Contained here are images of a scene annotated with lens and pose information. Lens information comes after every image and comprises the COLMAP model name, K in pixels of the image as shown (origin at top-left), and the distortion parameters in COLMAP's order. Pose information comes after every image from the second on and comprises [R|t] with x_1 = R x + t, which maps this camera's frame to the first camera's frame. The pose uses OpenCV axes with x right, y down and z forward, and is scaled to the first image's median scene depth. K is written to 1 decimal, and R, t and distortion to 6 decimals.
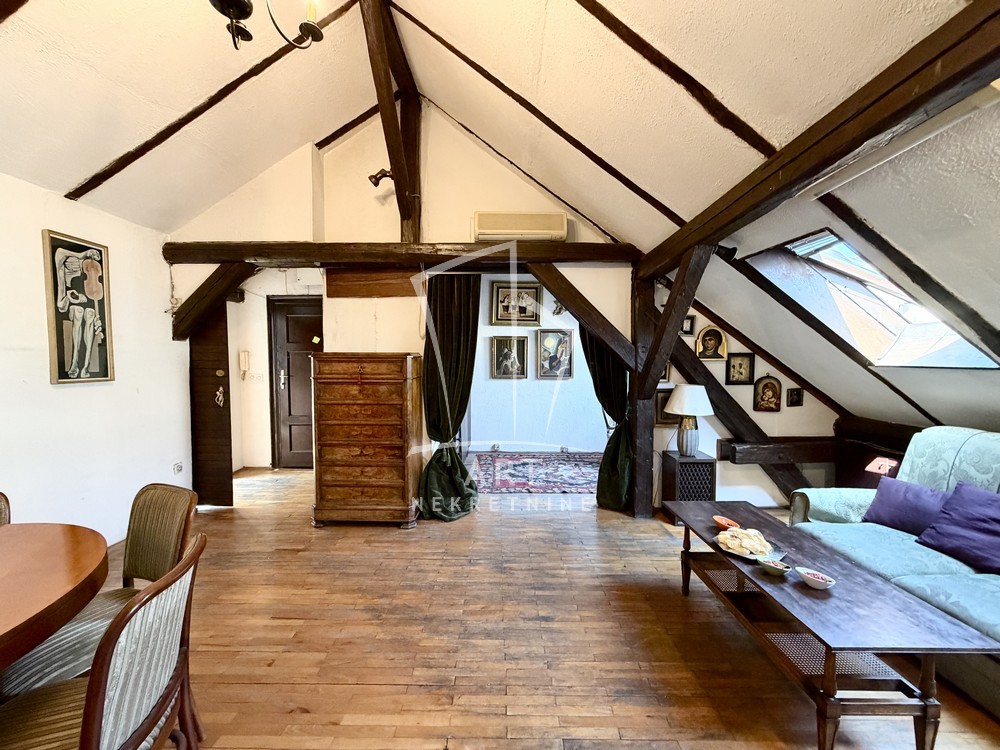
lens RADIAL K [[398.4, 0, 497.2], [0, 398.4, 377.8], [0, 0, 1]] dist [-0.003765, 0.000522]
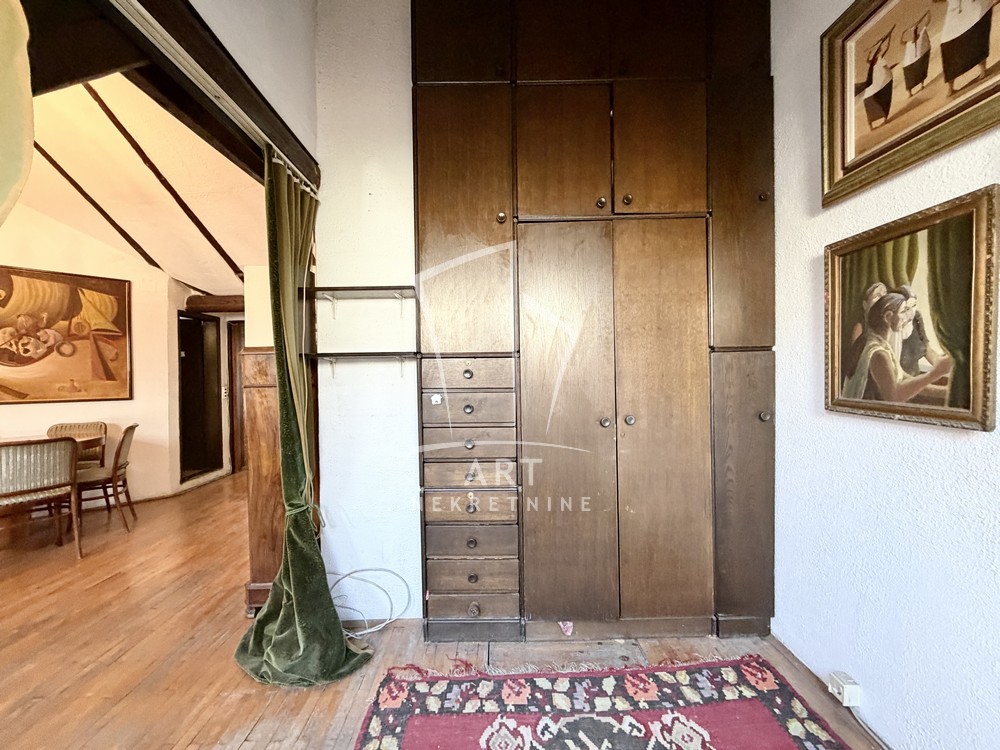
lens RADIAL K [[398.4, 0, 497.6], [0, 398.4, 372.0], [0, 0, 1]] dist [-0.003765, 0.000522]
pose [[0.011740, 0.015423, -0.999812, 0.244832], [-0.025398, 0.999563, 0.015121, -0.021593], [0.999608, 0.025216, 0.012126, 0.788093]]
